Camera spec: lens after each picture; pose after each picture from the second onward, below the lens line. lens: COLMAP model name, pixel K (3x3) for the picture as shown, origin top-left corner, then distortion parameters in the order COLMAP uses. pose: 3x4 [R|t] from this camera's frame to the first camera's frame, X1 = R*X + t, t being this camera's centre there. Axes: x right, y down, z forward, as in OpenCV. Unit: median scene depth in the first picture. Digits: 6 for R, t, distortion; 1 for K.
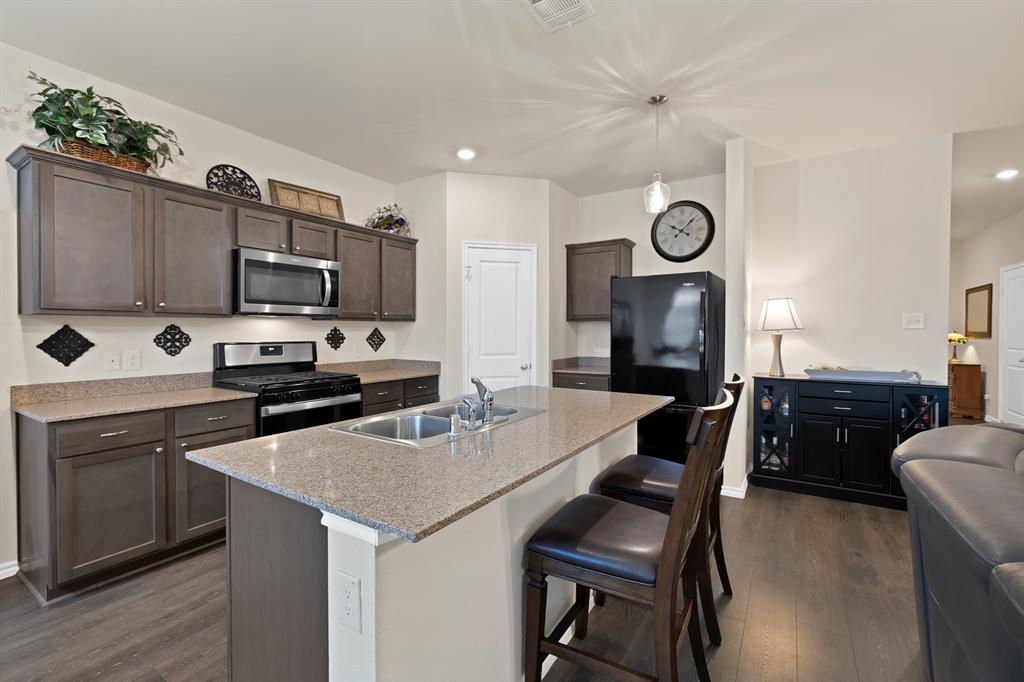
lens RADIAL K [[440.7, 0, 510.2], [0, 440.7, 334.8], [0, 0, 1]] dist [-0.002384, -0.000044]
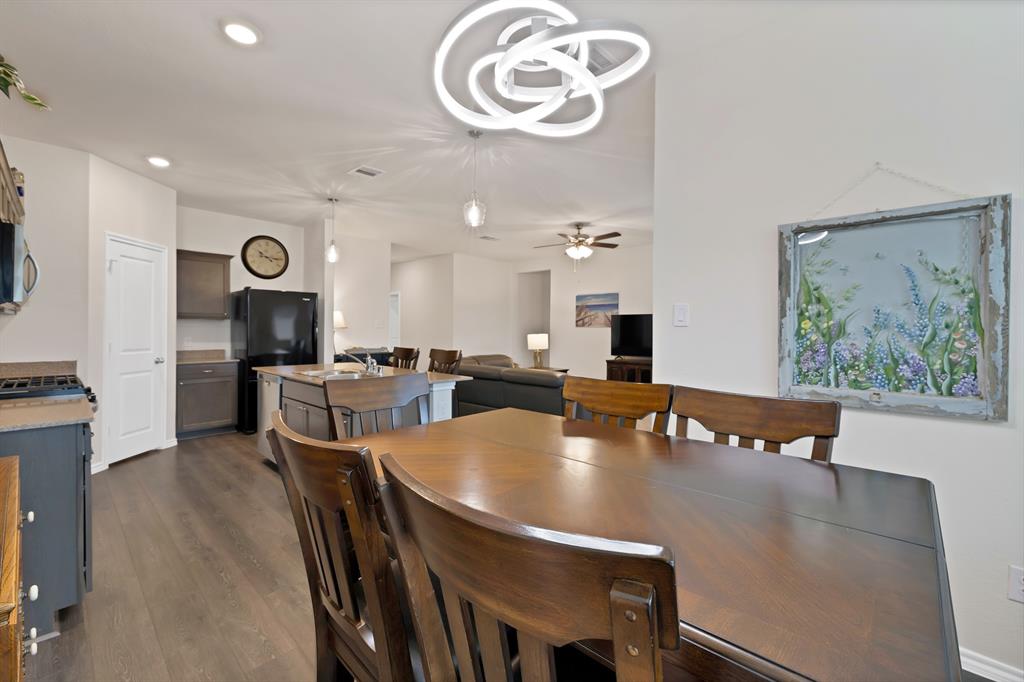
lens RADIAL K [[430.4, 0, 510.2], [0, 430.4, 334.1], [0, 0, 1]] dist [-0.002344, -0.000257]
pose [[0.193613, -0.007601, 0.981049, -1.046756], [0.000357, 0.999970, 0.007677, 0.000556], [-0.981078, -0.001136, 0.193610, -0.042818]]
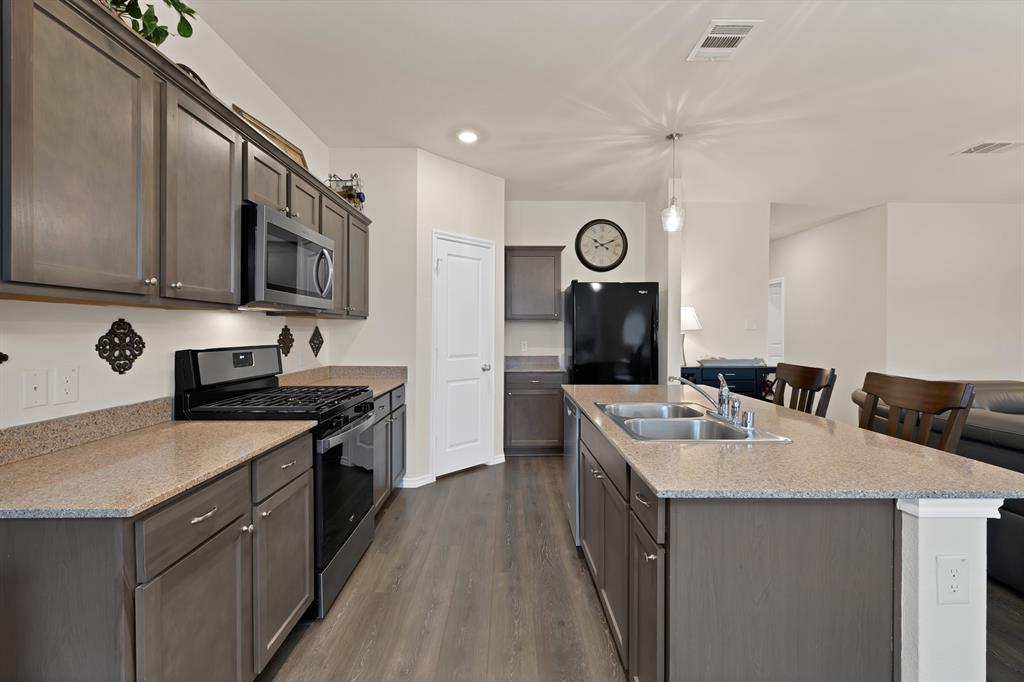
lens RADIAL K [[437.5, 0, 515.0], [0, 437.5, 334.3], [0, 0, 1]] dist [0.001599, -0.001006]
pose [[0.836439, -0.003049, 0.548051, -0.560352], [0.003336, 0.999994, 0.000471, -0.001578], [-0.548049, 0.001434, 0.836445, 0.206451]]
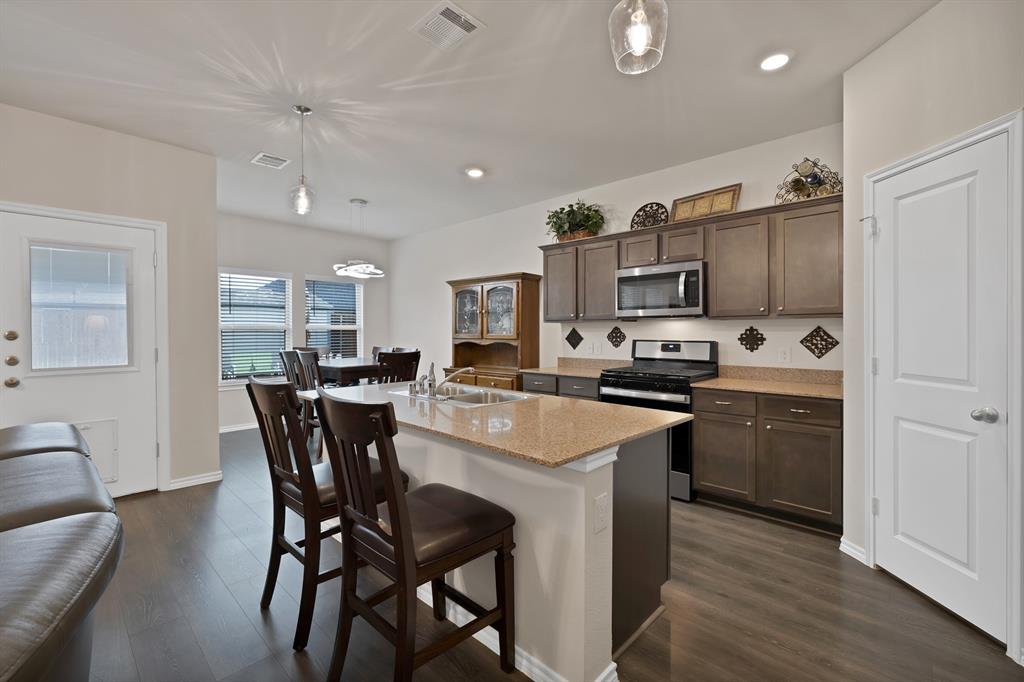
lens RADIAL K [[440.8, 0, 512.9], [0, 440.8, 332.4], [0, 0, 1]] dist [-0.000672, 0.000042]
pose [[-0.189372, 0.002755, -0.981902, 0.679315], [-0.007680, 0.999961, 0.004287, -0.006449], [0.981875, 0.008352, -0.189343, 0.808462]]
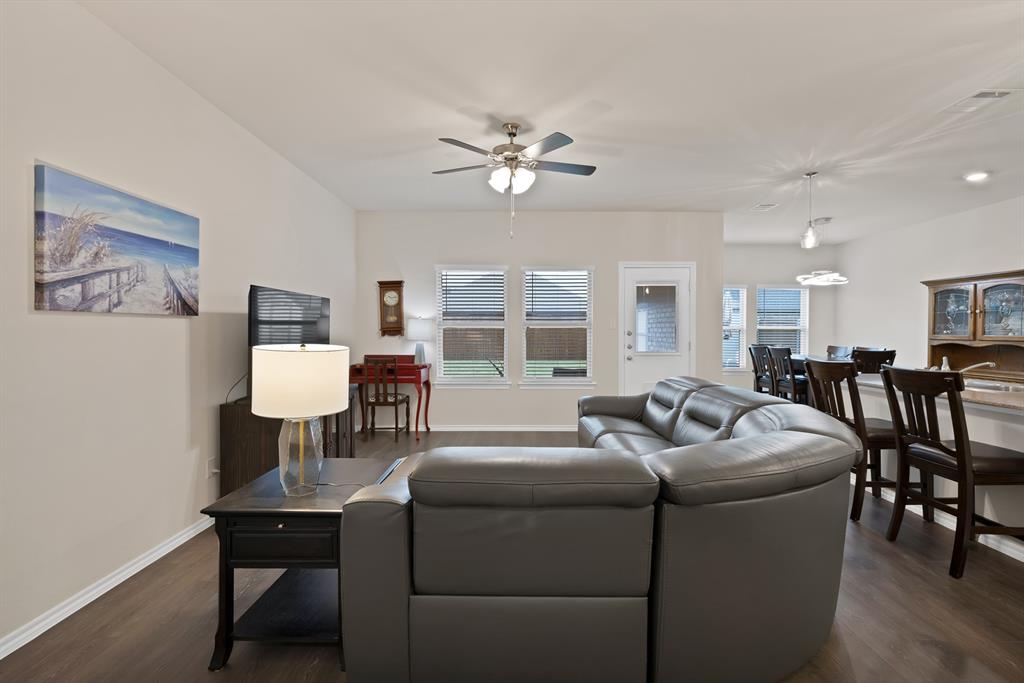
lens RADIAL K [[440.7, 0, 510.2], [0, 440.7, 335.3], [0, 0, 1]] dist [-0.002384, -0.000044]
pose [[-0.850880, 0.002117, -0.525356, 1.267471], [-0.008345, 0.999811, 0.017546, -0.005529], [0.525294, 0.019314, -0.850702, 0.842413]]
